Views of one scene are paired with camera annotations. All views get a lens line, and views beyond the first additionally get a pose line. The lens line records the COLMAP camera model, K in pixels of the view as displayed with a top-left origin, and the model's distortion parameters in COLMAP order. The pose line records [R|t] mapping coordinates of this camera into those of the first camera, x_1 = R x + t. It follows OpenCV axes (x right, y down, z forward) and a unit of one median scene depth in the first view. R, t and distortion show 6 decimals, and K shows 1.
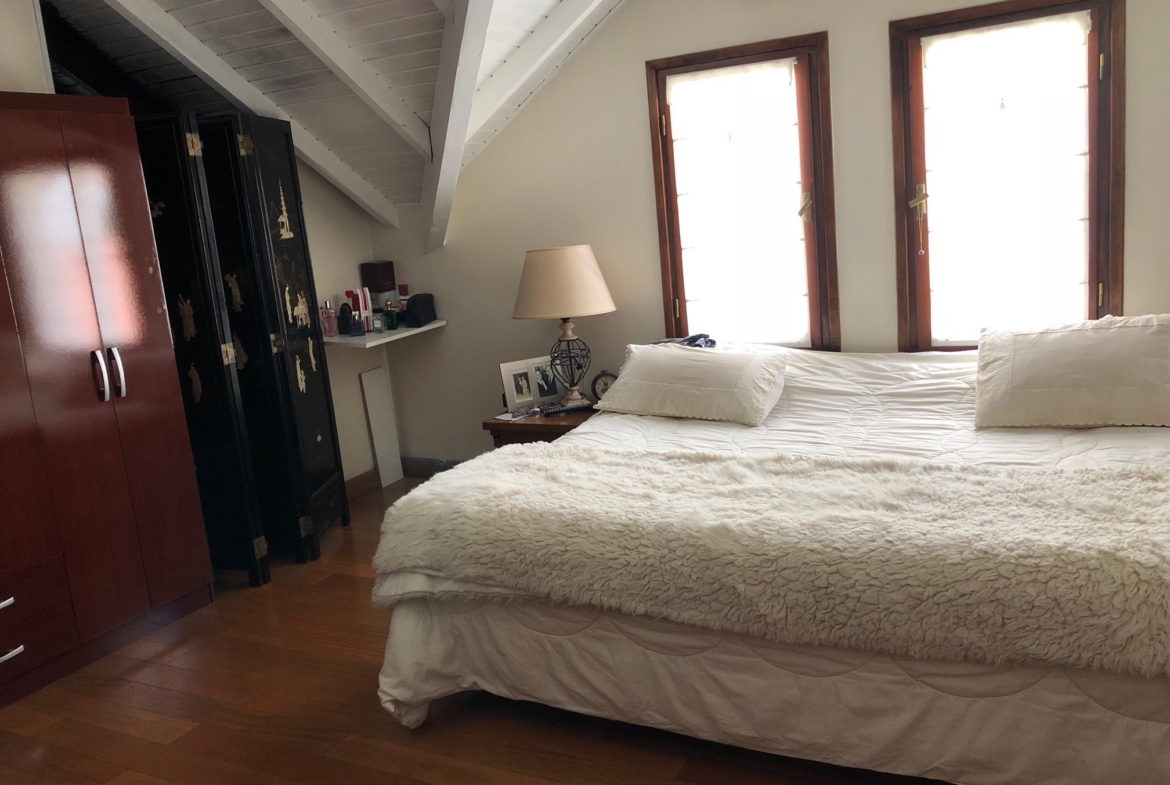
lens RADIAL K [[957.3, 0, 579.3], [0, 957.3, 393.7], [0, 0, 1]] dist [-0.000788, -0.003570]
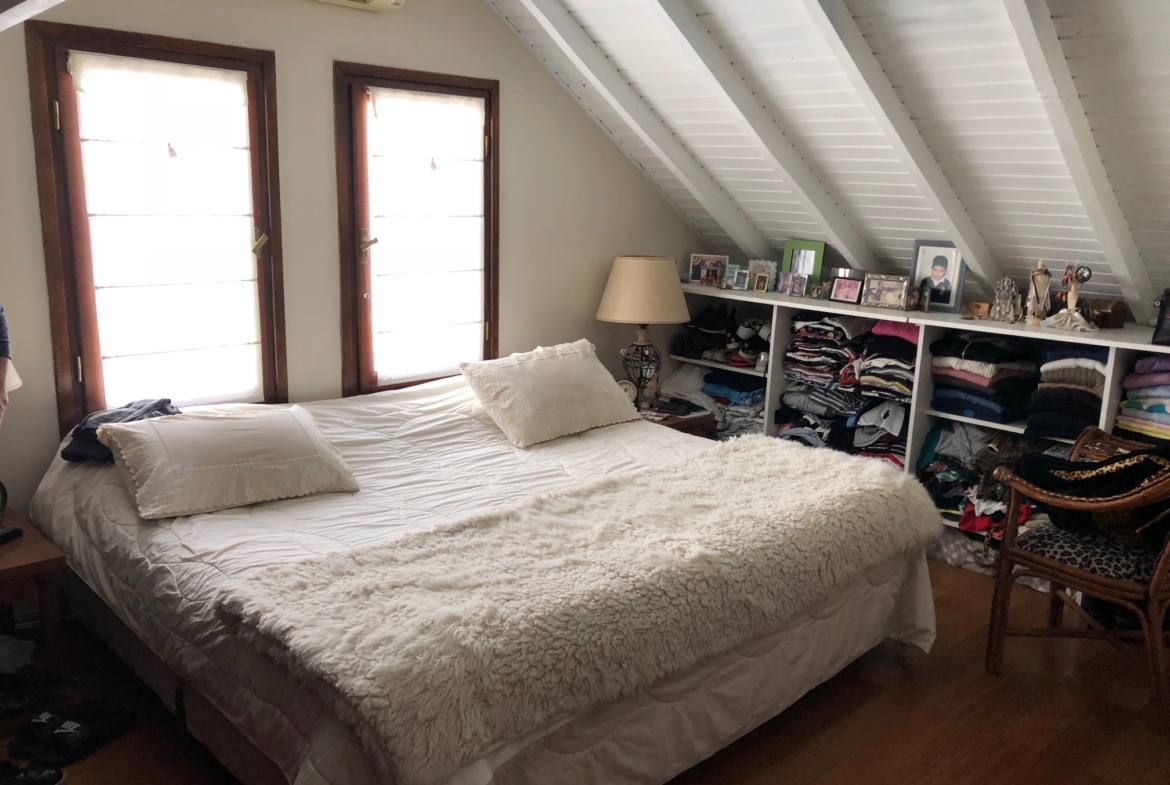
lens RADIAL K [[957.3, 0, 579.3], [0, 957.3, 393.7], [0, 0, 1]] dist [-0.000788, -0.003570]
pose [[0.279695, -0.097964, 0.955078, -0.694526], [0.129570, 0.989532, 0.063553, -0.098394], [-0.951306, 0.105974, 0.289460, 0.621235]]
